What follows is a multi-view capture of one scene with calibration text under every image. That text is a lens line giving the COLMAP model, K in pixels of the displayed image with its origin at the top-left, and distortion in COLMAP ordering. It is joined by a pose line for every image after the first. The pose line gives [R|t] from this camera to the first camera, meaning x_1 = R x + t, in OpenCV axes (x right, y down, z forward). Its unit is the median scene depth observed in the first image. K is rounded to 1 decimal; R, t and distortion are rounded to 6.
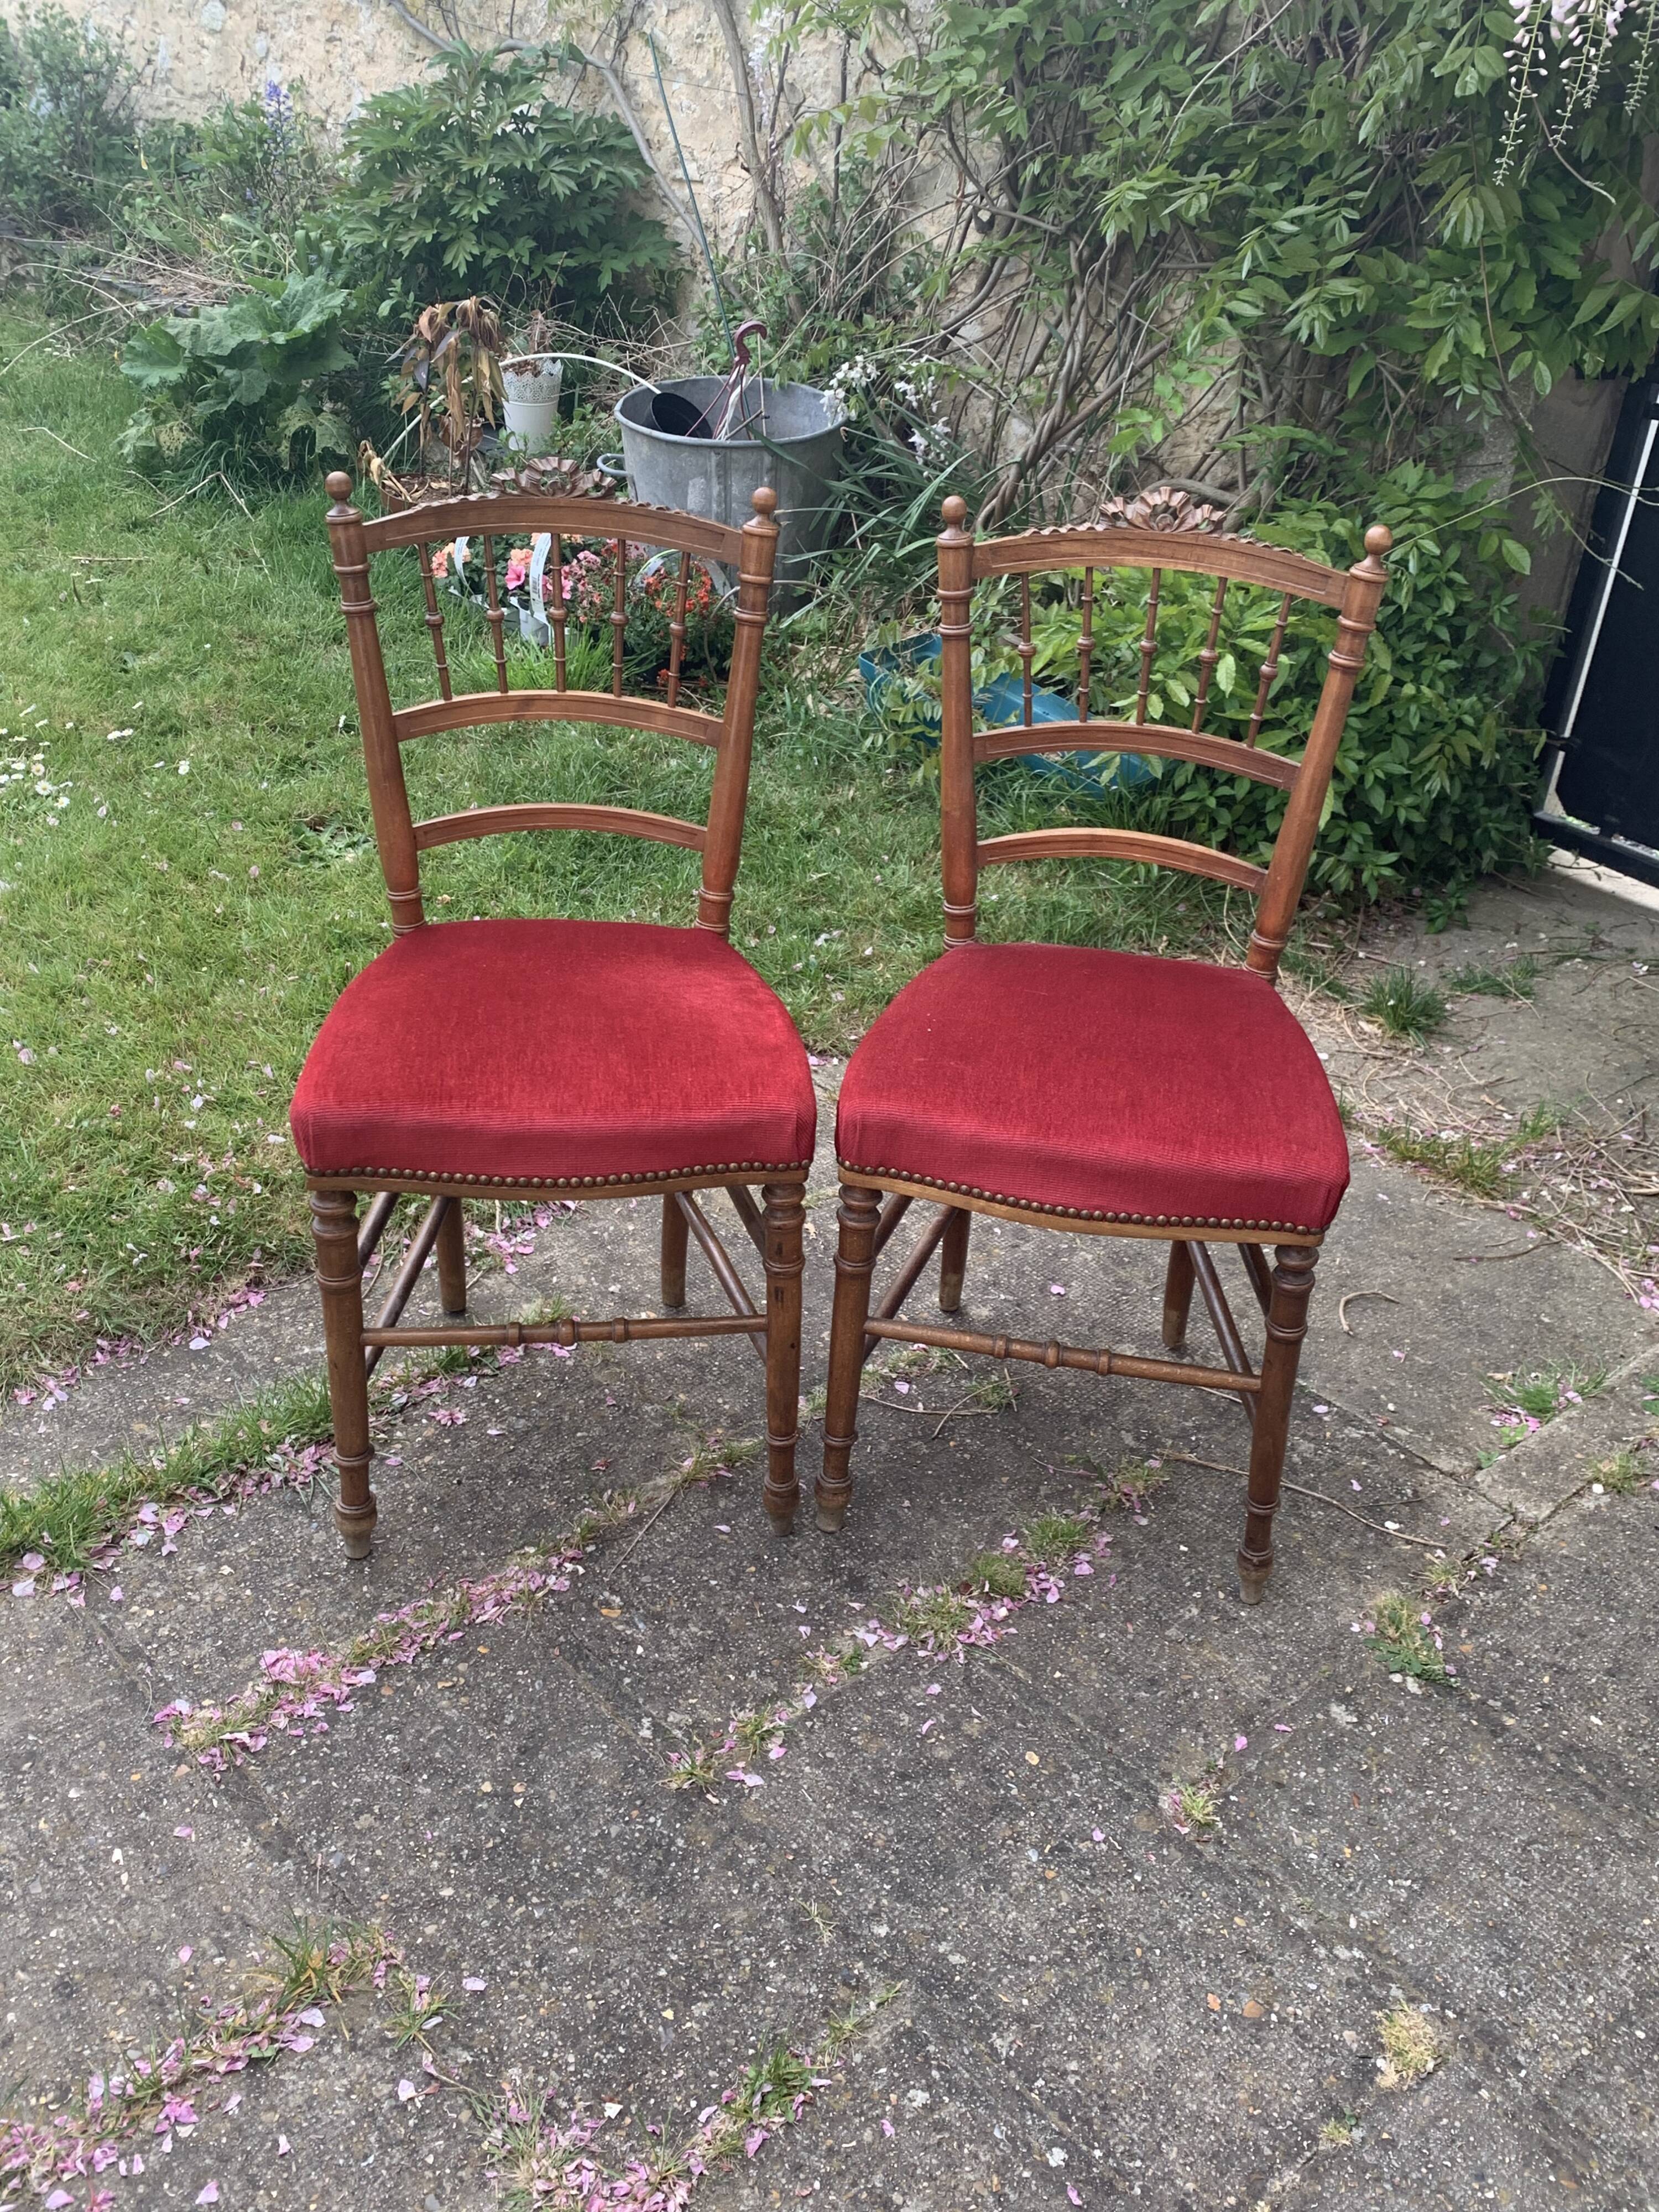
lens RADIAL K [[2088.5, 0, 829.5], [0, 2088.5, 1106.0], [0, 0, 1]] dist [0.007855, -0.004785]
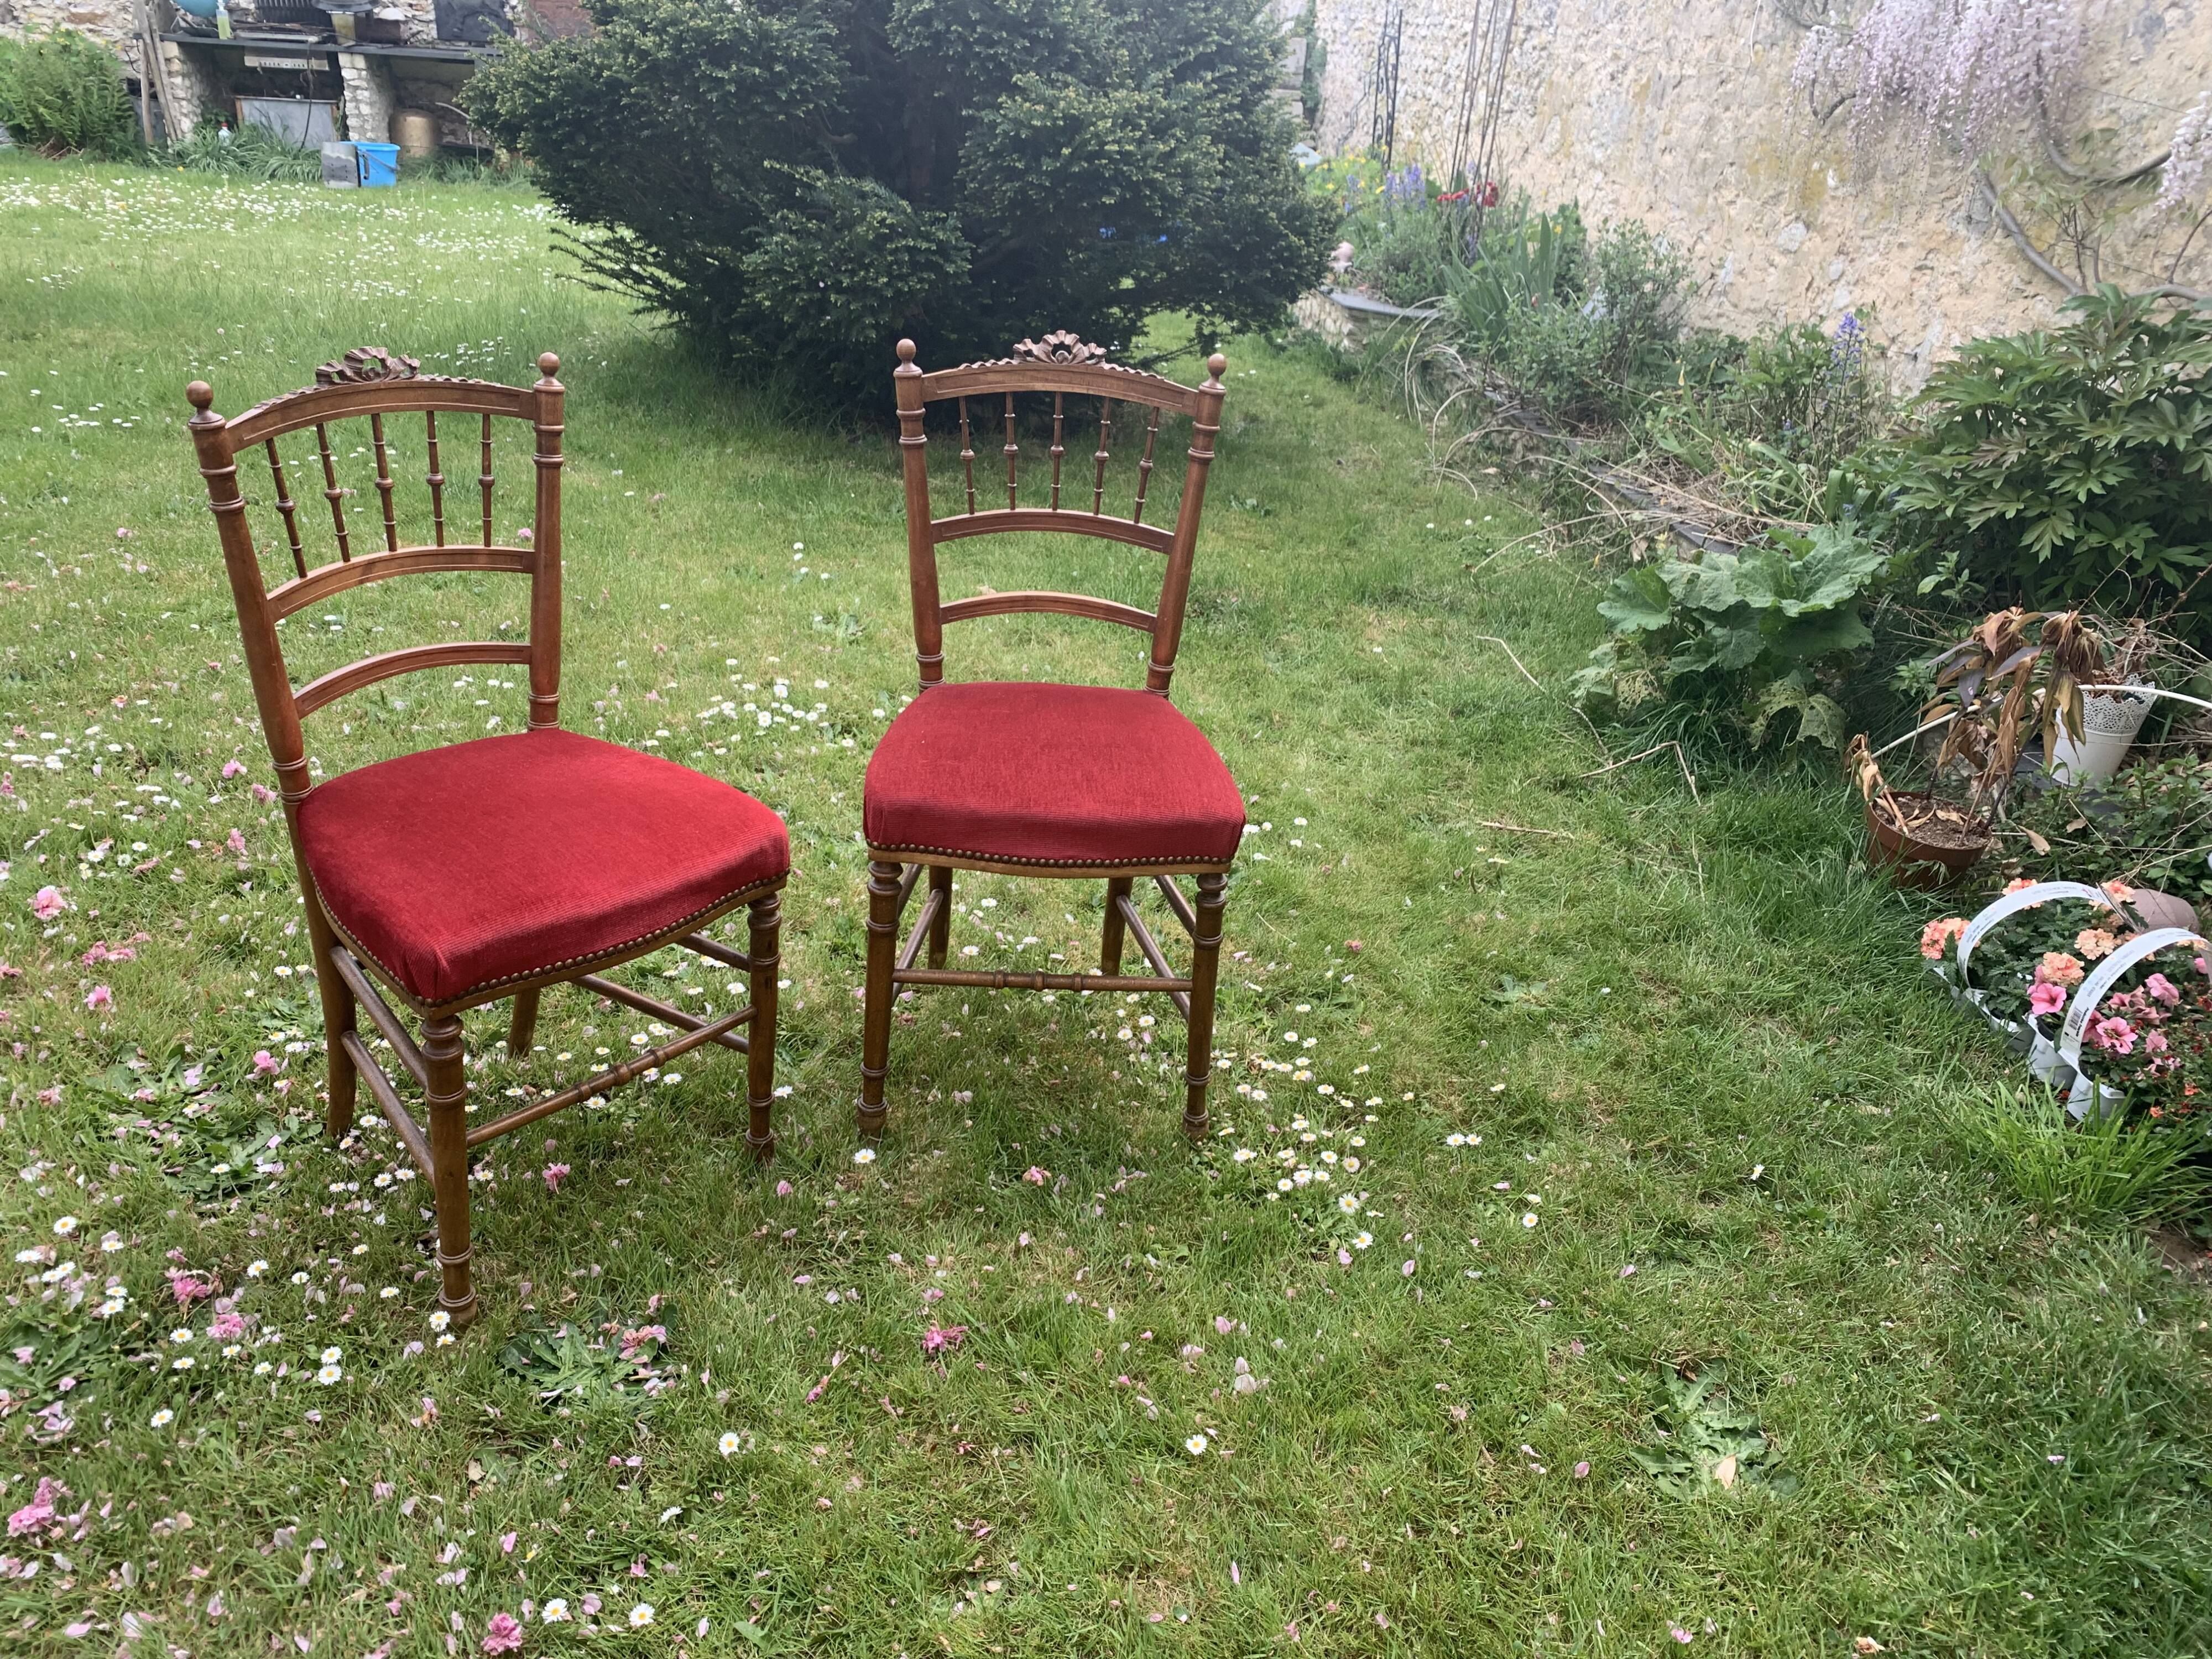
lens RADIAL K [[1650.6, 0, 1102.3], [0, 1650.6, 835.1], [0, 0, 1]] dist [0.015288, -0.008908]
pose [[0.822081, 0.232182, -0.519880, -0.200861], [-0.292546, 0.955580, -0.035831, -0.285122], [0.488467, 0.181544, 0.853488, 0.501942]]
